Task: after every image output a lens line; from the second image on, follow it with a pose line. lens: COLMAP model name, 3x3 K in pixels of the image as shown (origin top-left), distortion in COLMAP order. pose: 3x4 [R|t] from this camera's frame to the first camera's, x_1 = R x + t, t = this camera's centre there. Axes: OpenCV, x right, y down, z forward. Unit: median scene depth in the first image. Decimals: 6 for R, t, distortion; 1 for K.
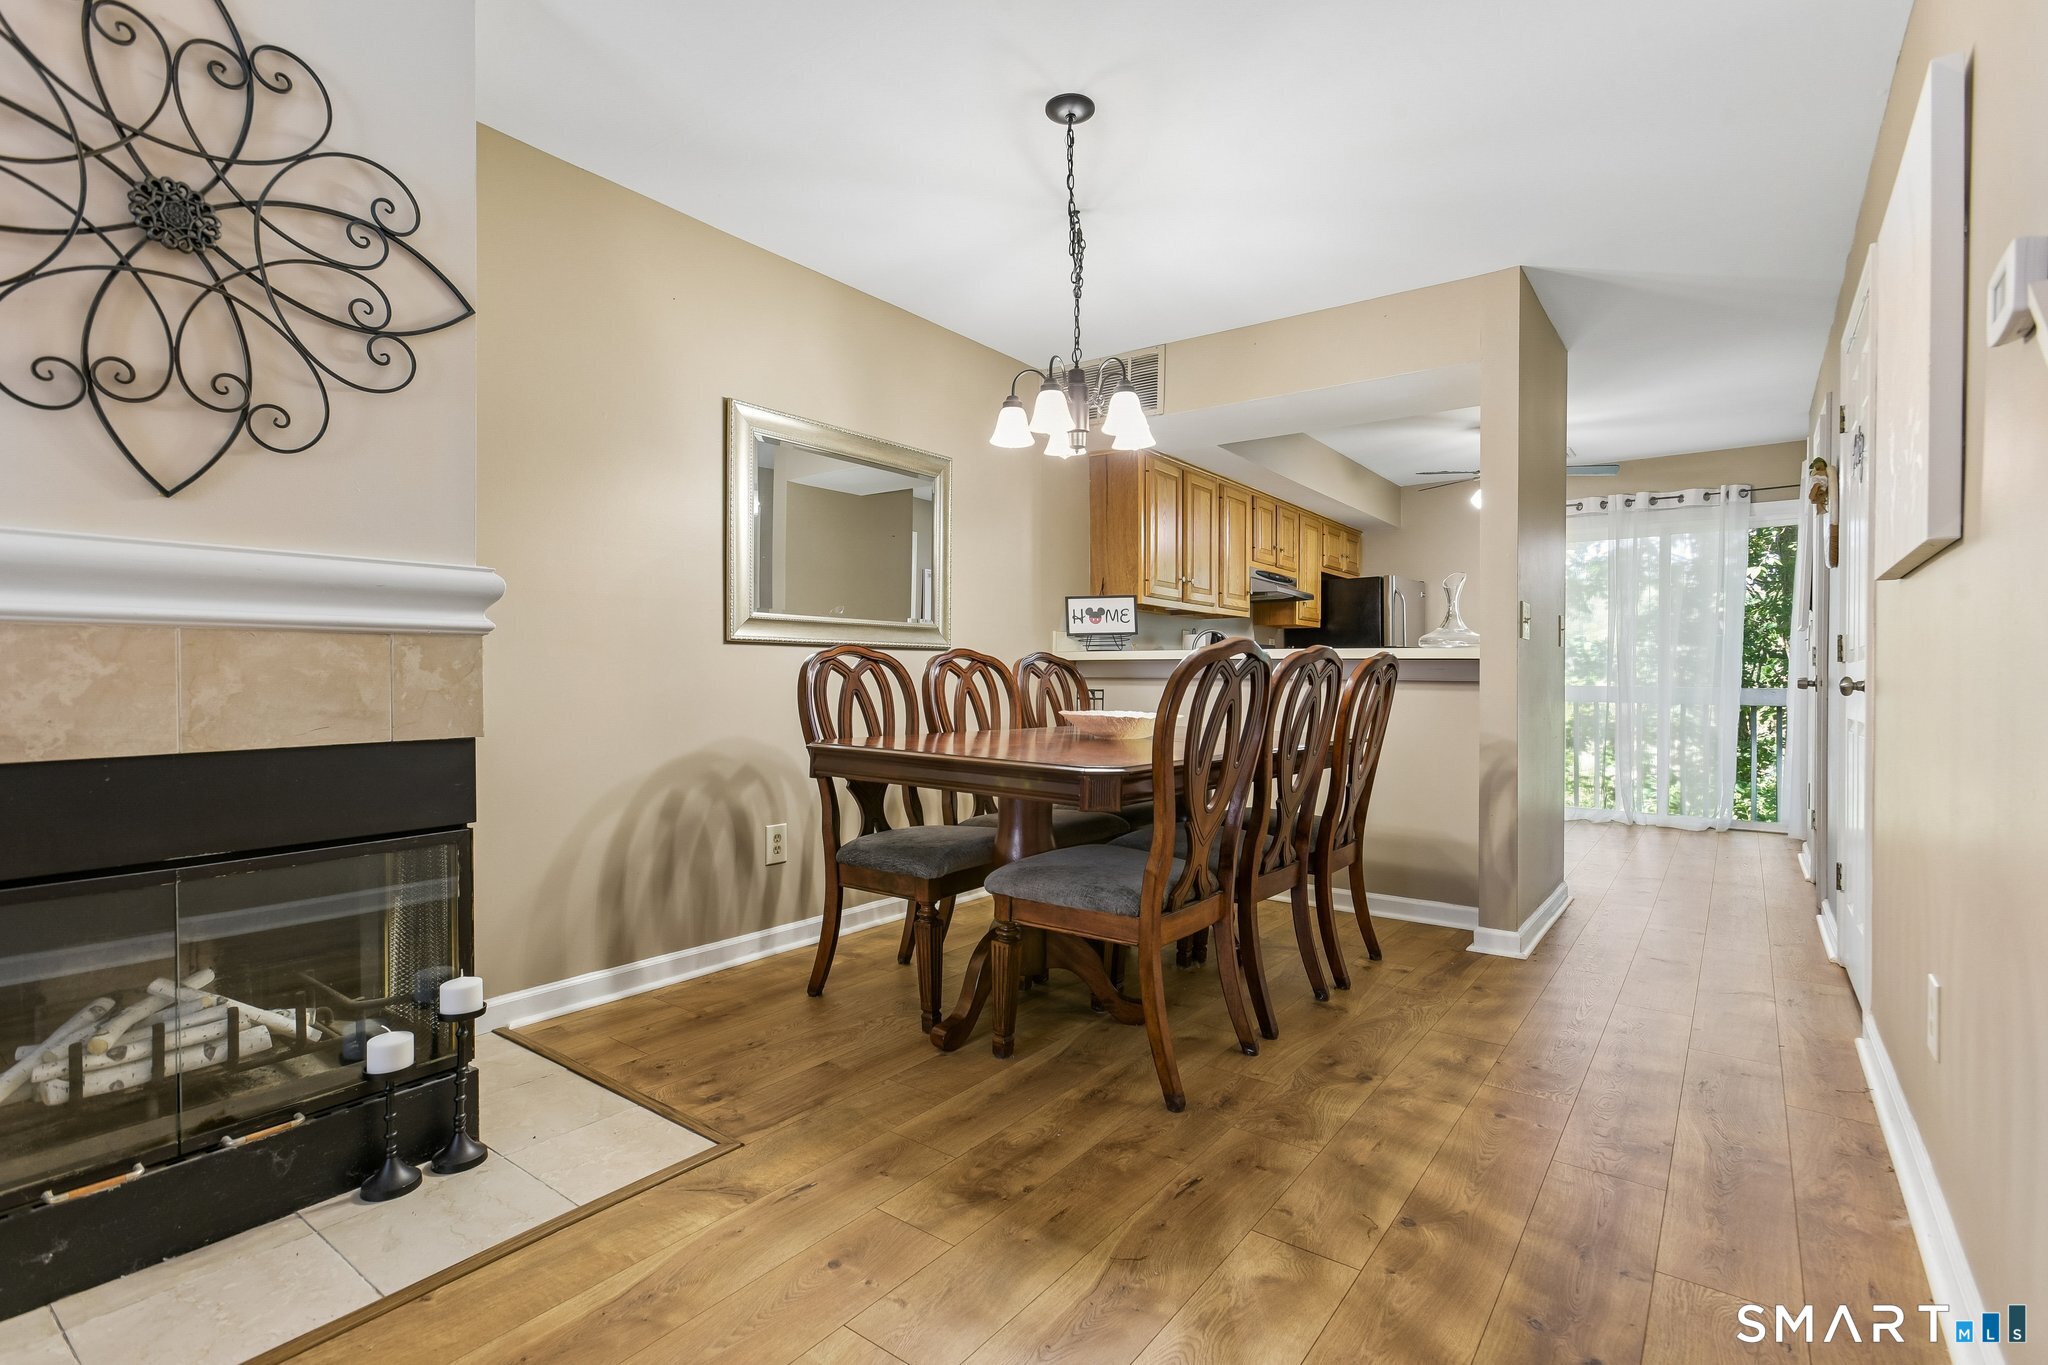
lens RADIAL K [[972.2, 0, 1027.1], [0, 972.2, 674.3], [0, 0, 1]] dist [-0.004572, 0.011019]
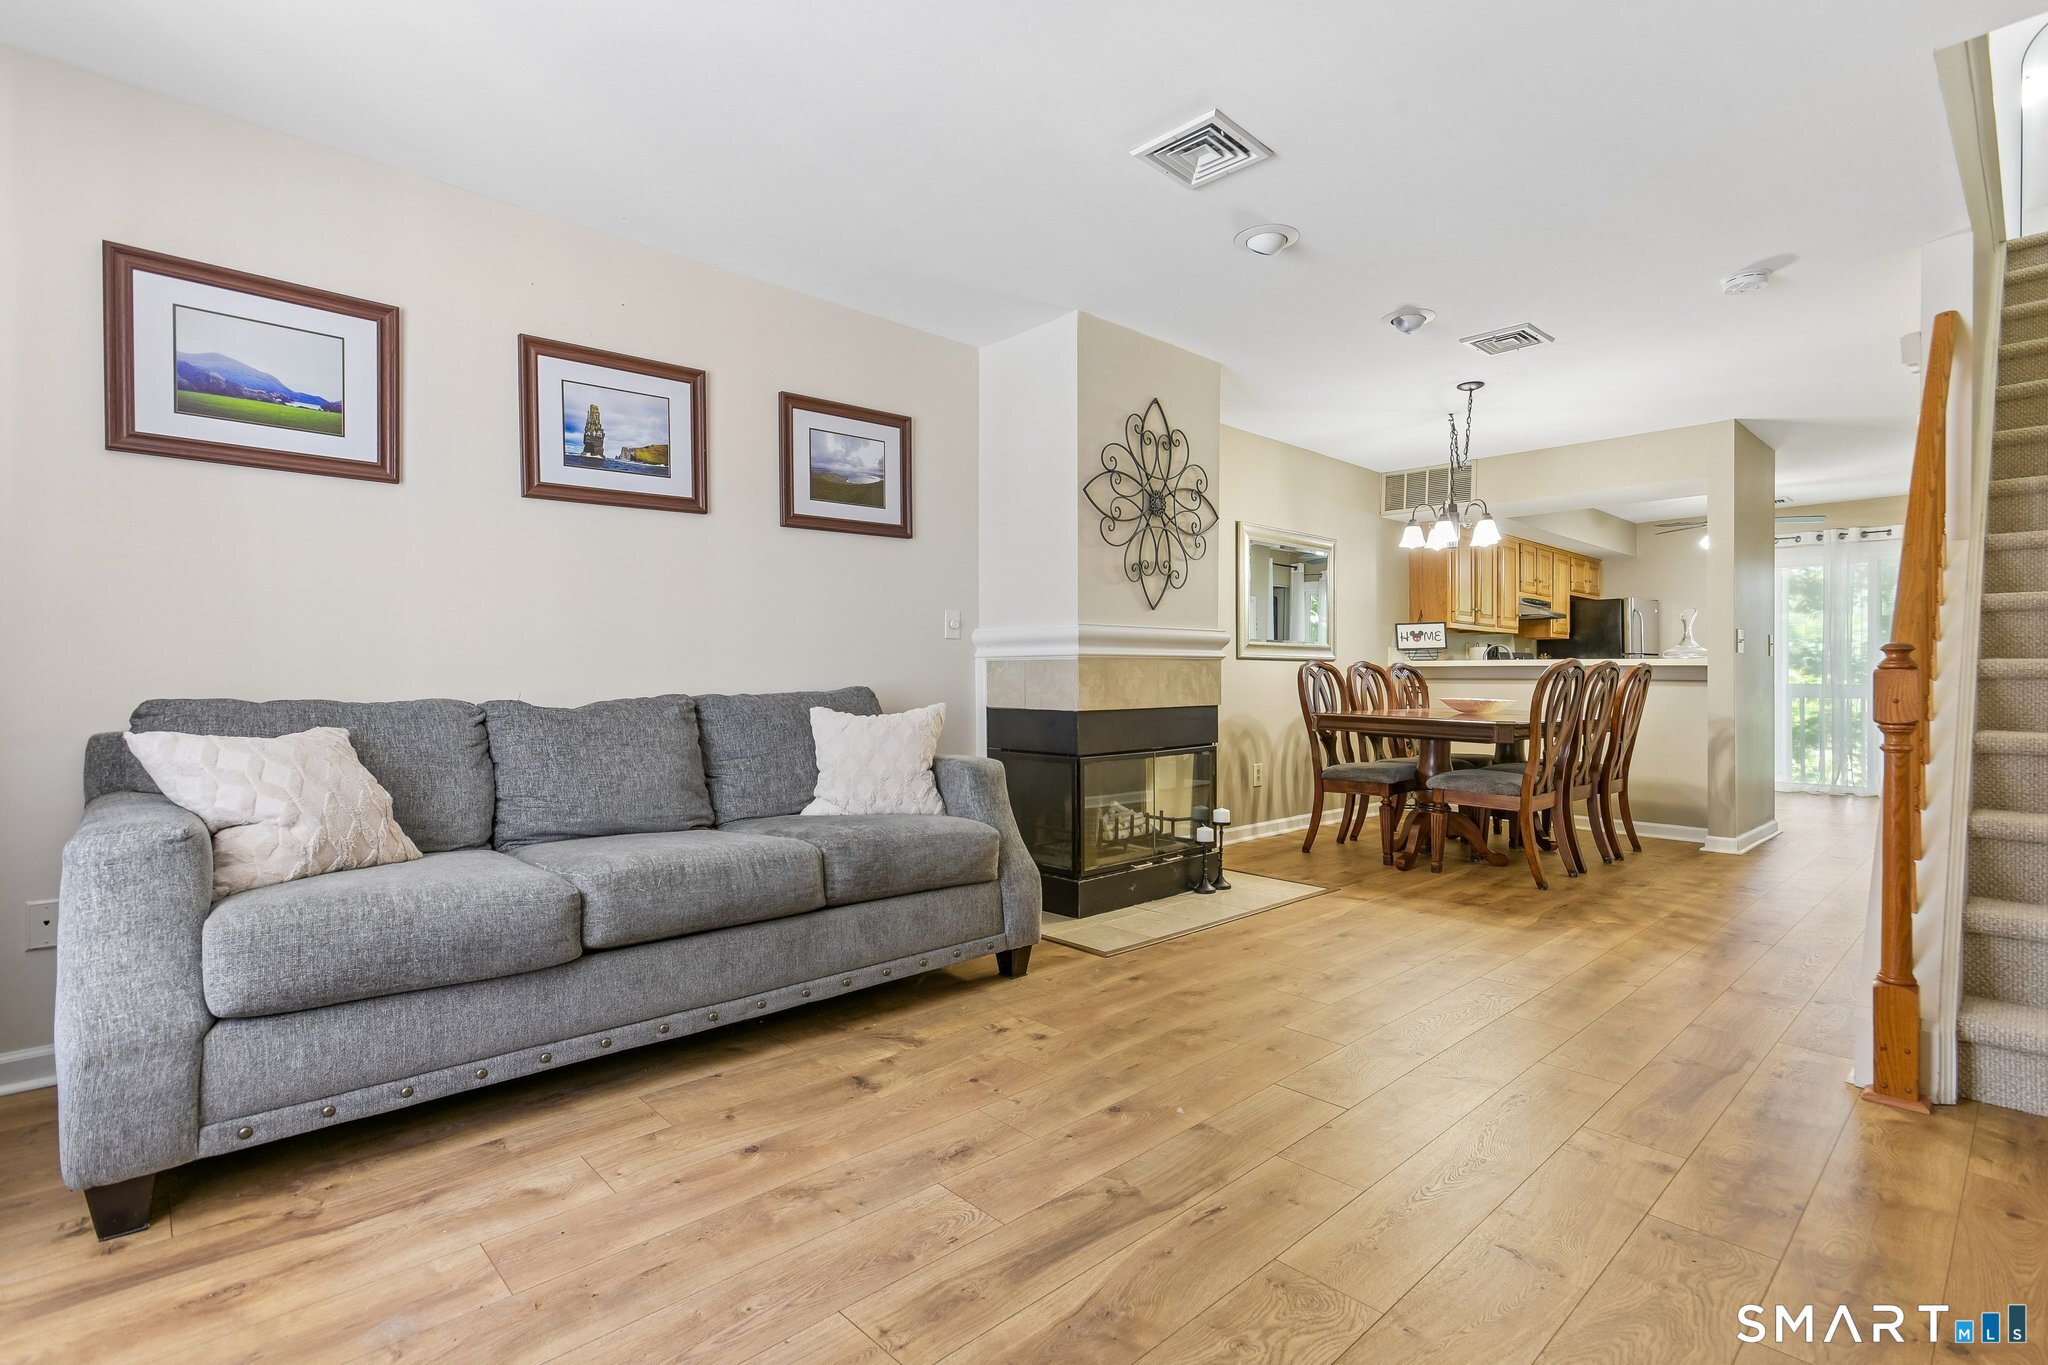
lens RADIAL K [[972.2, 0, 1027.1], [0, 972.2, 674.3], [0, 0, 1]] dist [-0.004572, 0.011019]
pose [[0.984752, -0.003316, -0.173930, -0.345057], [0.002969, 0.999993, -0.002256, -0.001993], [0.173937, 0.001705, 0.984755, -0.740587]]
